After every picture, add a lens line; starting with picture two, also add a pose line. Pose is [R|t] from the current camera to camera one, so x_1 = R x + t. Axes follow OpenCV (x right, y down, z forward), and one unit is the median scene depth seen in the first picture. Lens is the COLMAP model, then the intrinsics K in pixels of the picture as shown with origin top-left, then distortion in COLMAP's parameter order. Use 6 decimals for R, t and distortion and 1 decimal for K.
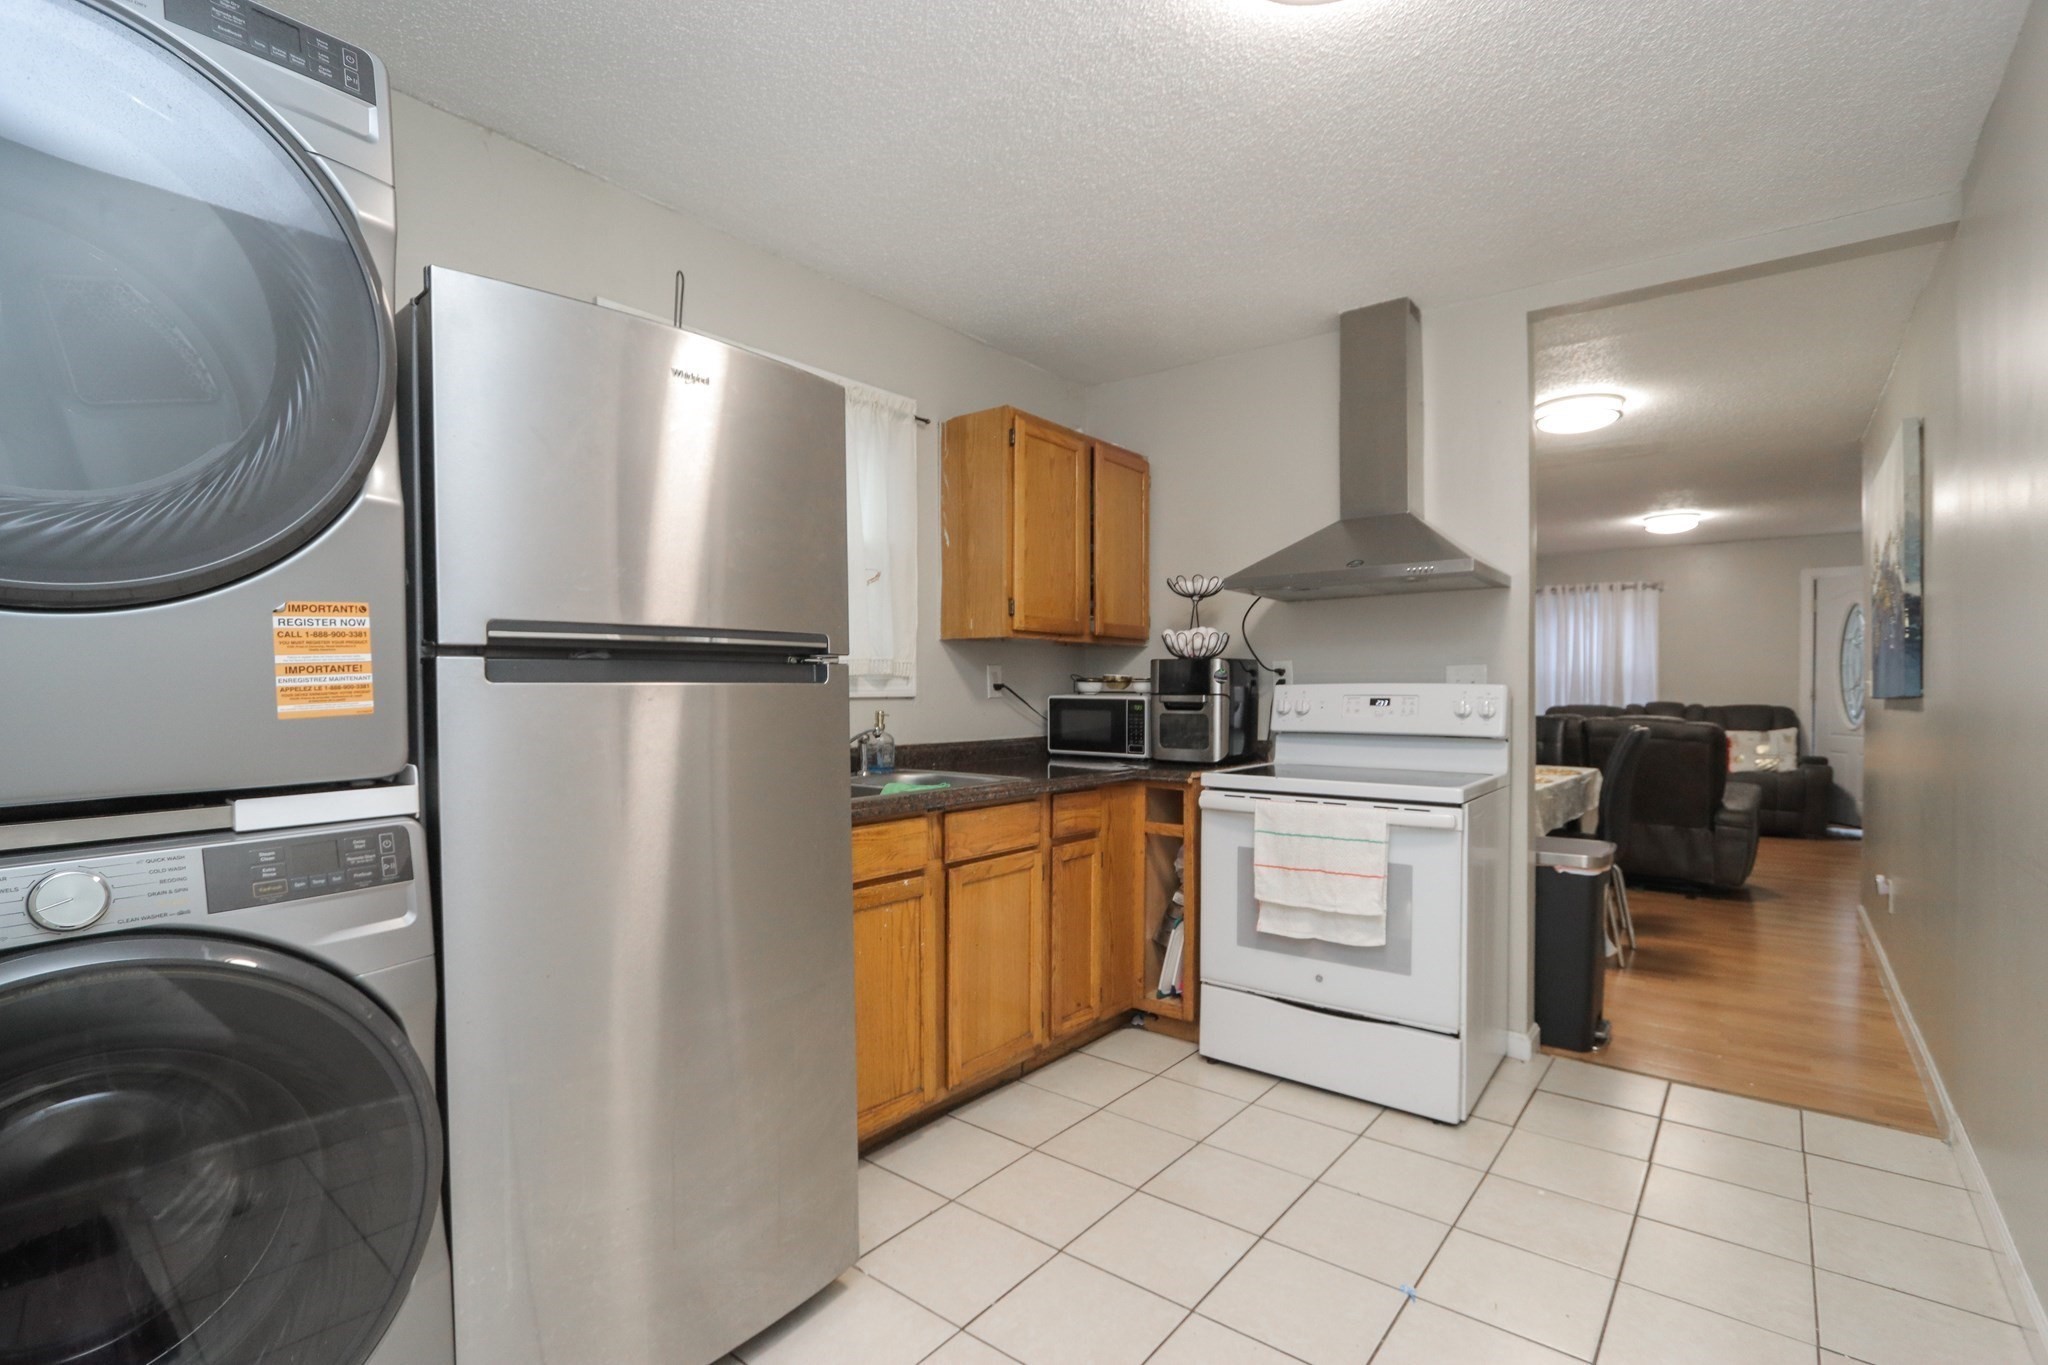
lens RADIAL K [[956.3, 0, 1009.6], [0, 956.3, 704.0], [0, 0, 1]] dist [-0.022795, 0.003583]
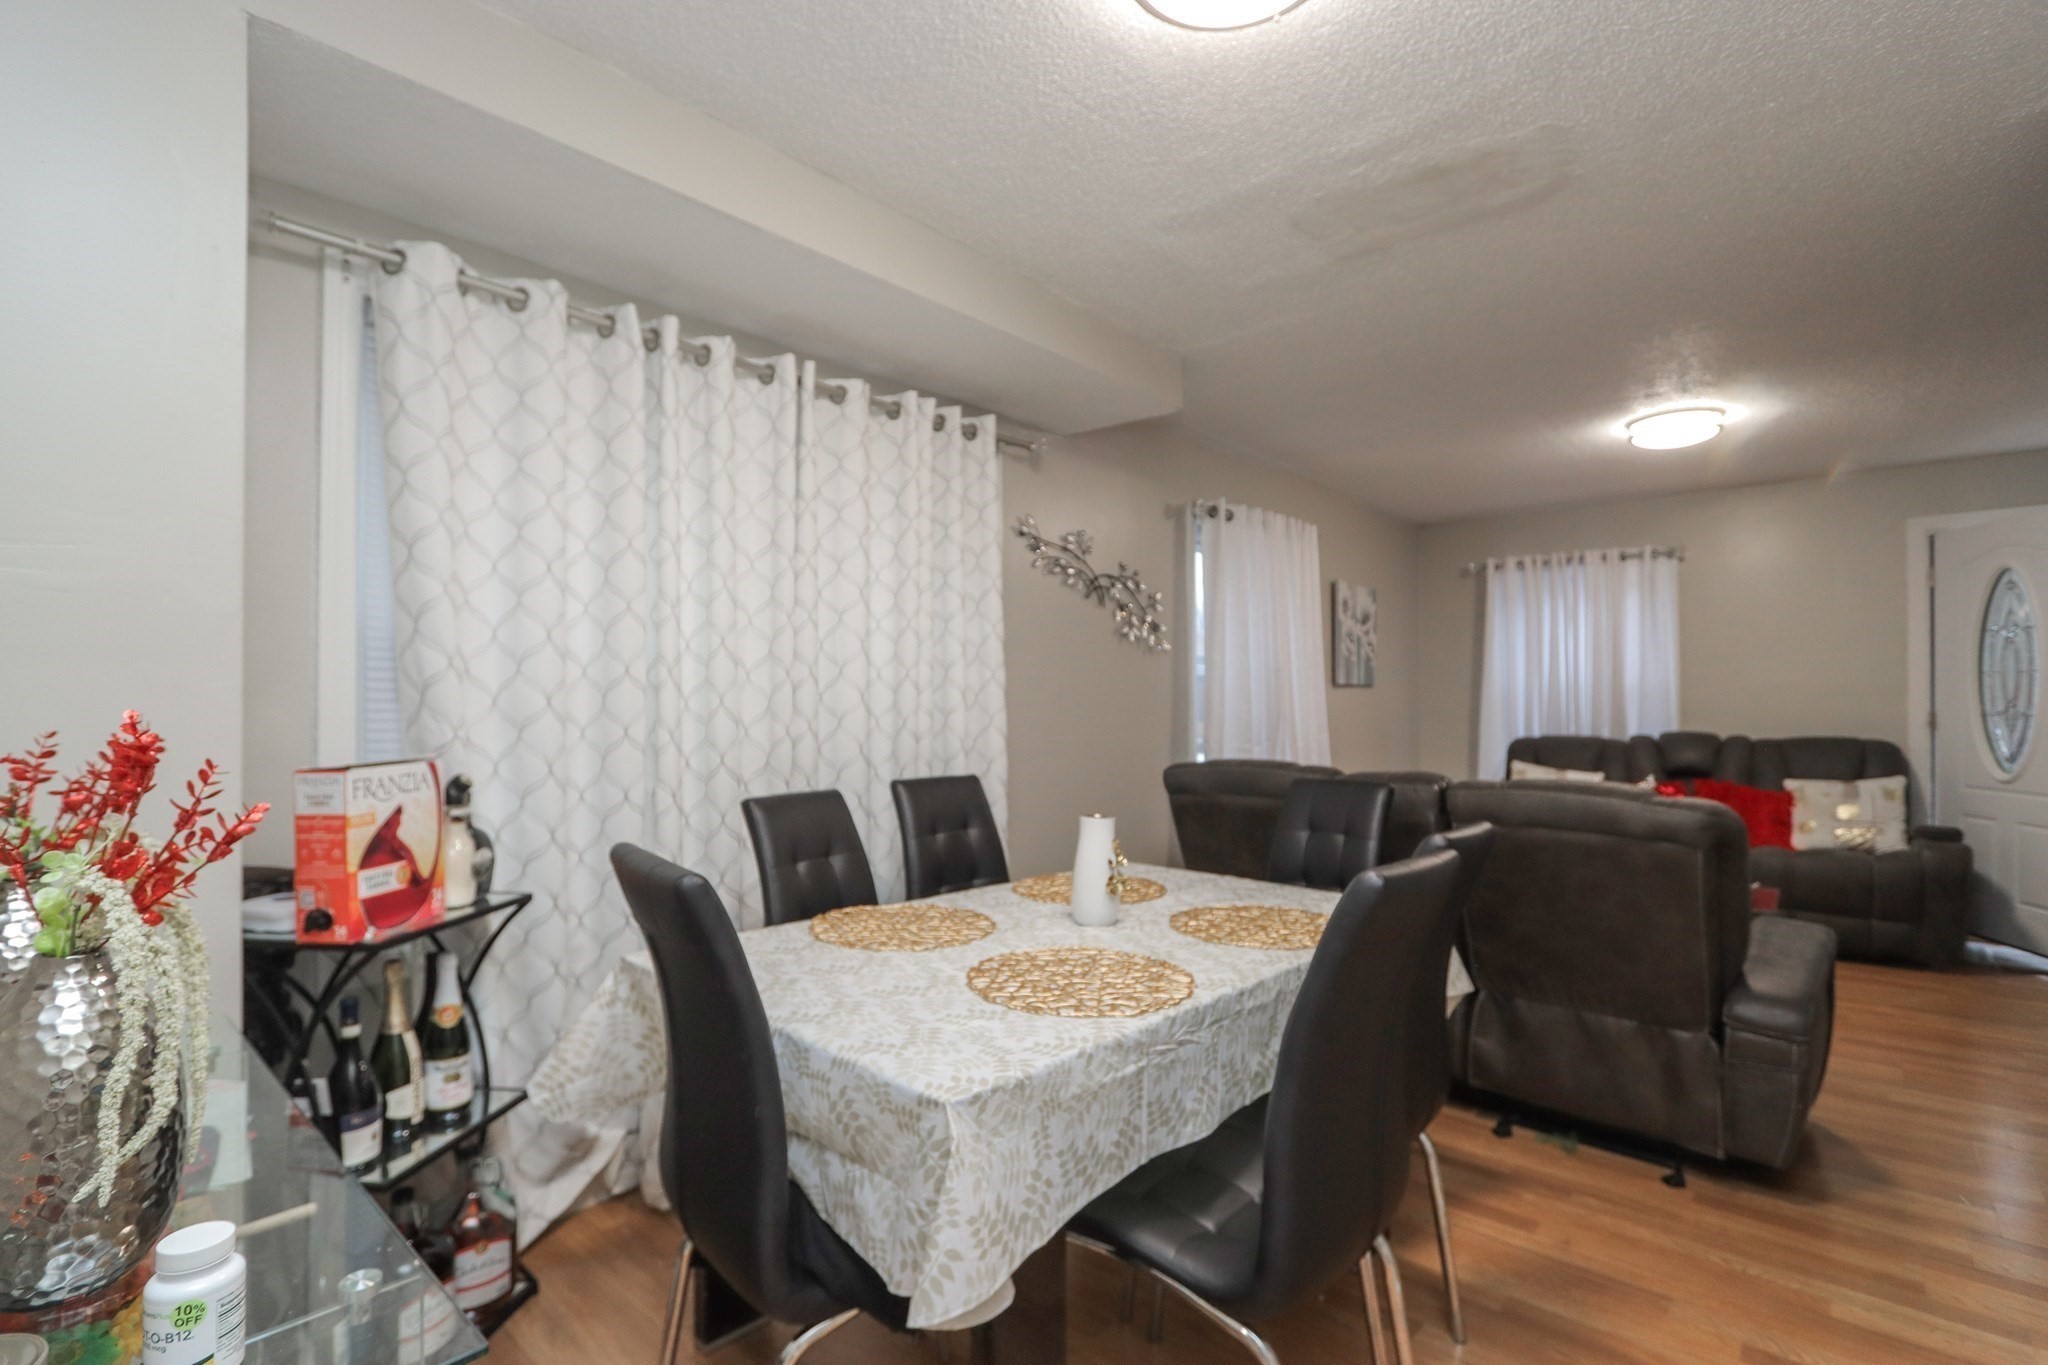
lens RADIAL K [[956.3, 0, 1022.7], [0, 956.3, 708.3], [0, 0, 1]] dist [-0.022795, 0.003583]
pose [[0.998594, -0.004798, -0.052797, 0.293695], [0.003988, 0.999873, -0.015436, -0.011051], [0.052864, 0.015204, 0.998486, 0.357764]]
